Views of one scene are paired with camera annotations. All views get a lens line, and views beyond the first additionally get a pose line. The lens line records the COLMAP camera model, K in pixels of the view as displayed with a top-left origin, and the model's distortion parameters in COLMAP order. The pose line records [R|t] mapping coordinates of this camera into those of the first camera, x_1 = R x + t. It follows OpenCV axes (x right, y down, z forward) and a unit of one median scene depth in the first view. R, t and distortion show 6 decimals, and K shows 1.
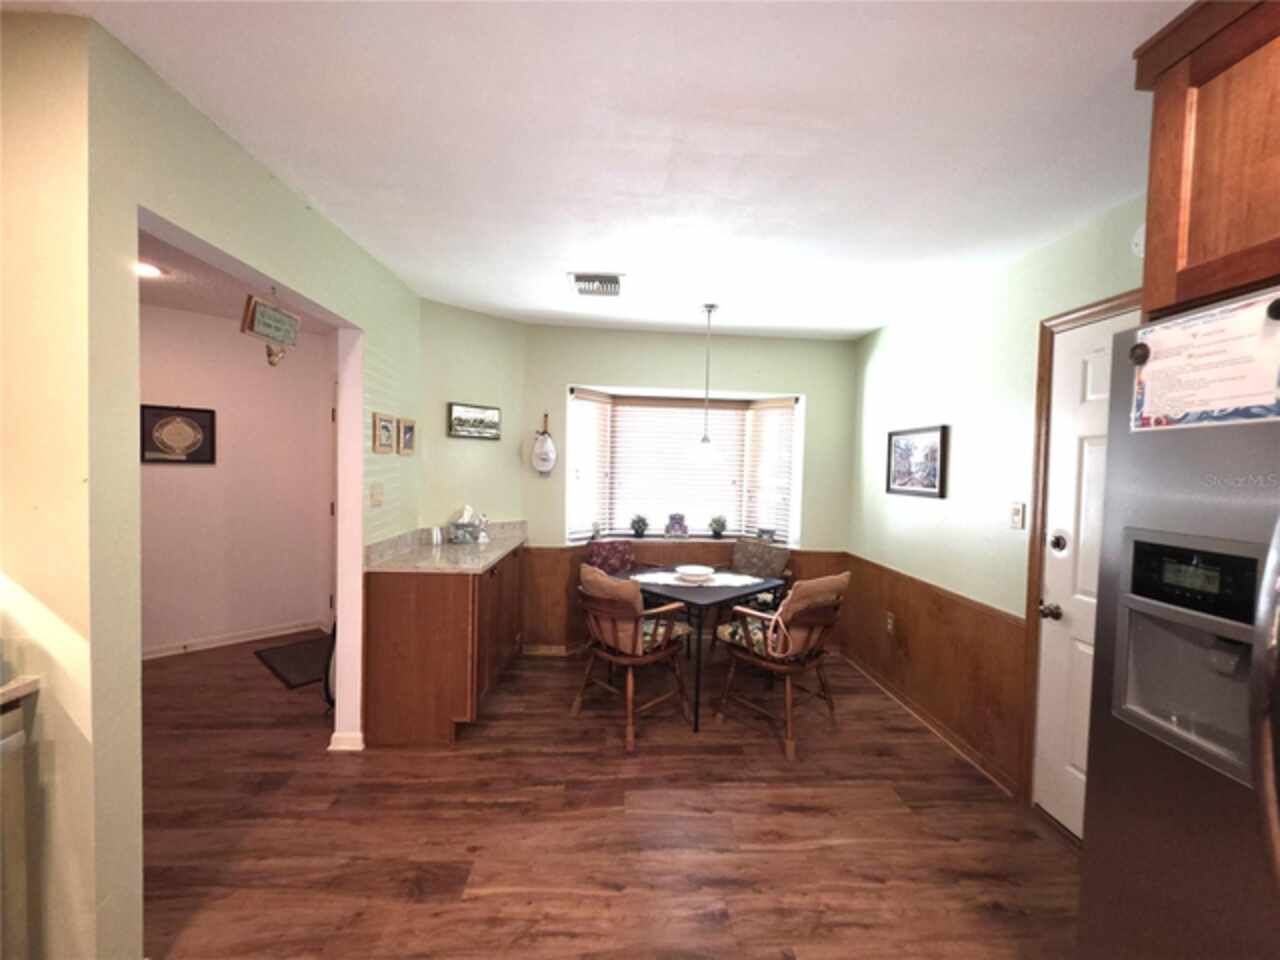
lens RADIAL K [[509.5, 0, 645.6], [0, 509.5, 482.5], [0, 0, 1]] dist [-0.000019, 0.000669]
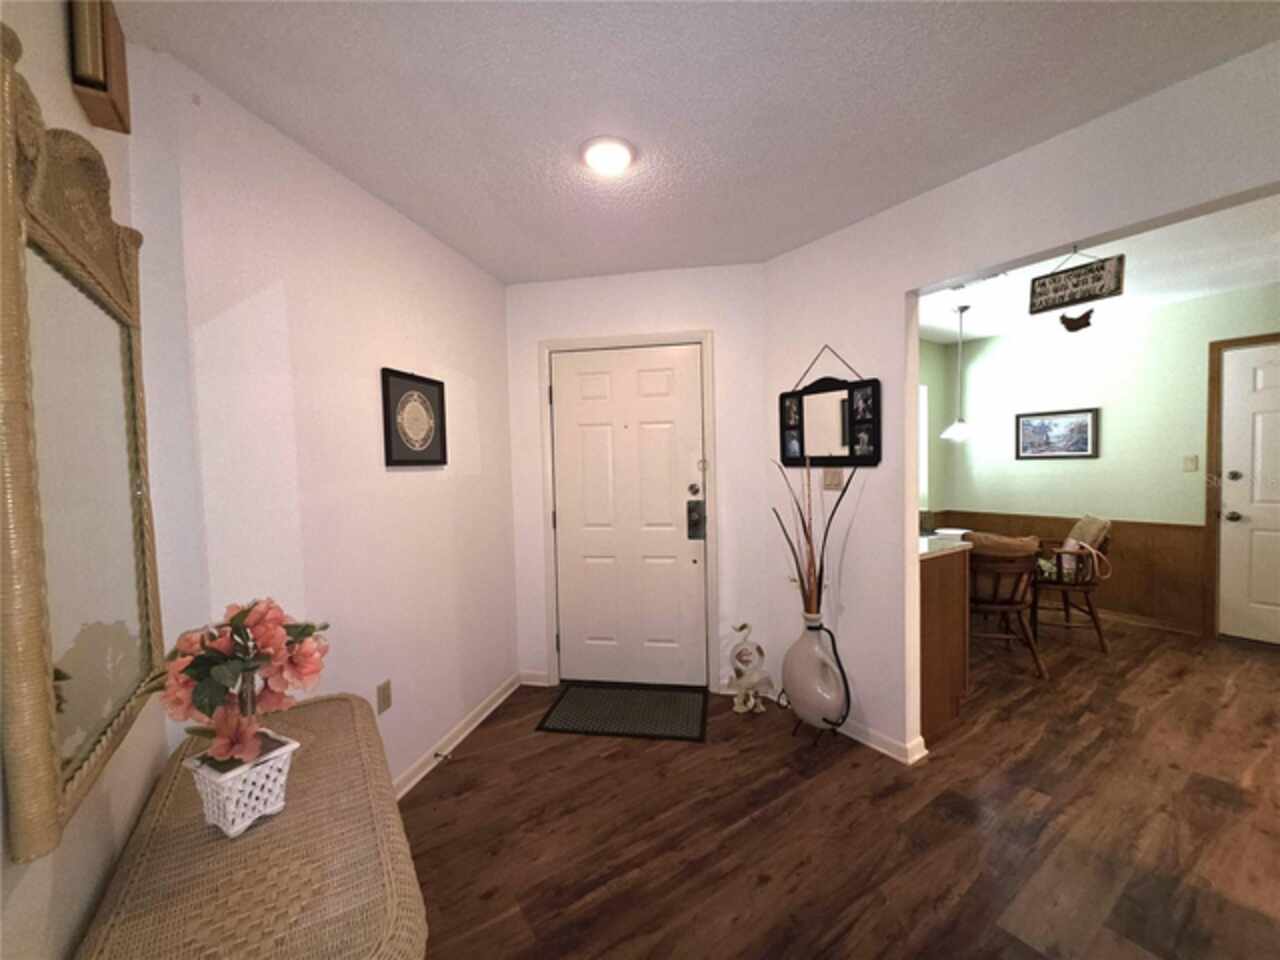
lens RADIAL K [[509.5, 0, 645.6], [0, 509.5, 482.5], [0, 0, 1]] dist [-0.000019, 0.000669]
pose [[0.854396, -0.068175, 0.515131, -1.215155], [0.063935, 0.997616, 0.025987, -0.019393], [-0.515675, 0.010732, 0.856717, 0.393843]]
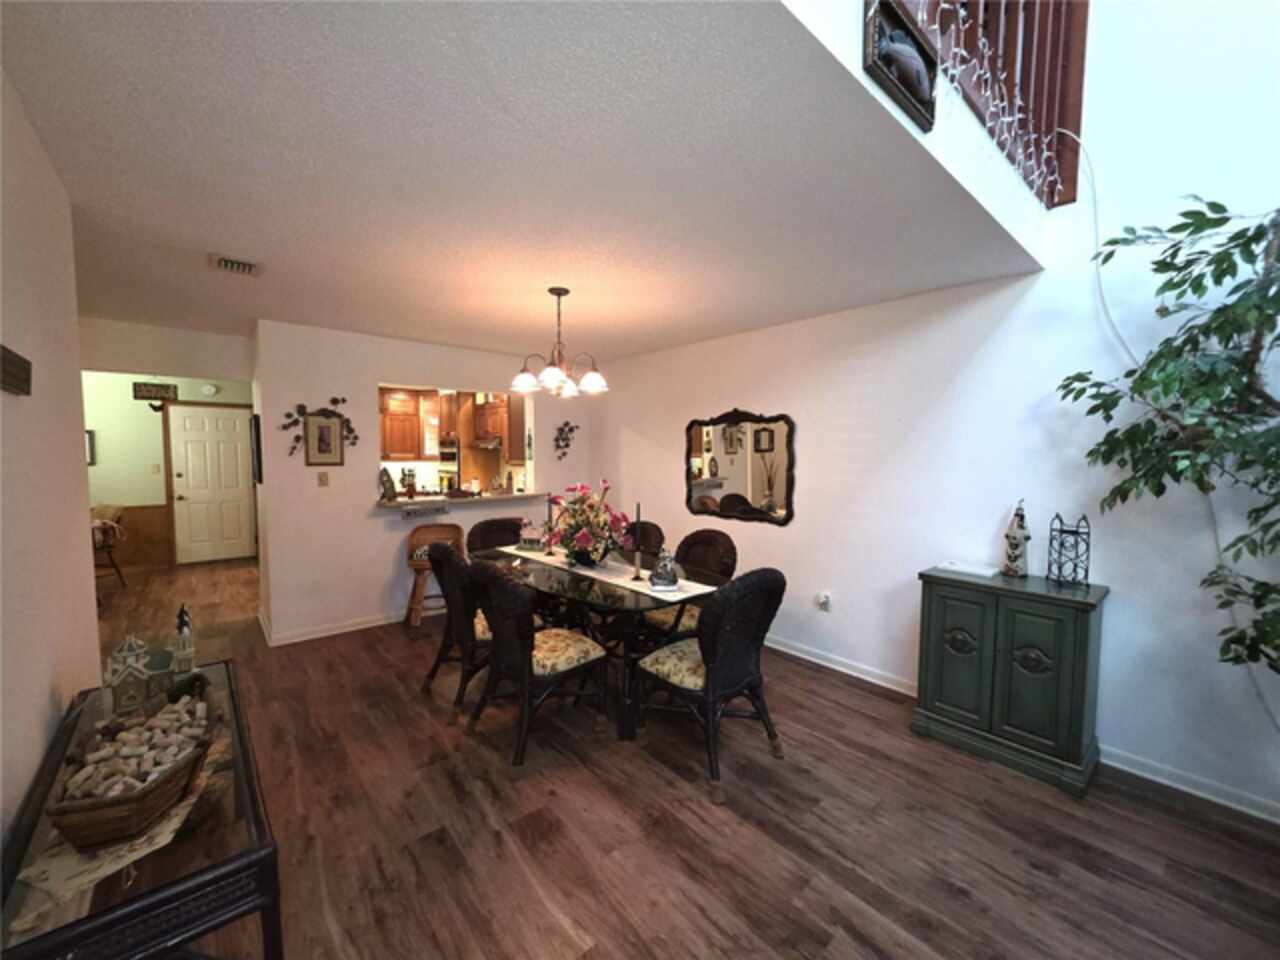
lens RADIAL K [[509.5, 0, 645.6], [0, 509.5, 482.5], [0, 0, 1]] dist [-0.000019, 0.000669]
pose [[-0.607910, -0.075127, 0.790444, -2.323523], [0.003370, 0.995261, 0.097185, -0.088651], [-0.793999, 0.061744, -0.604775, 0.444618]]
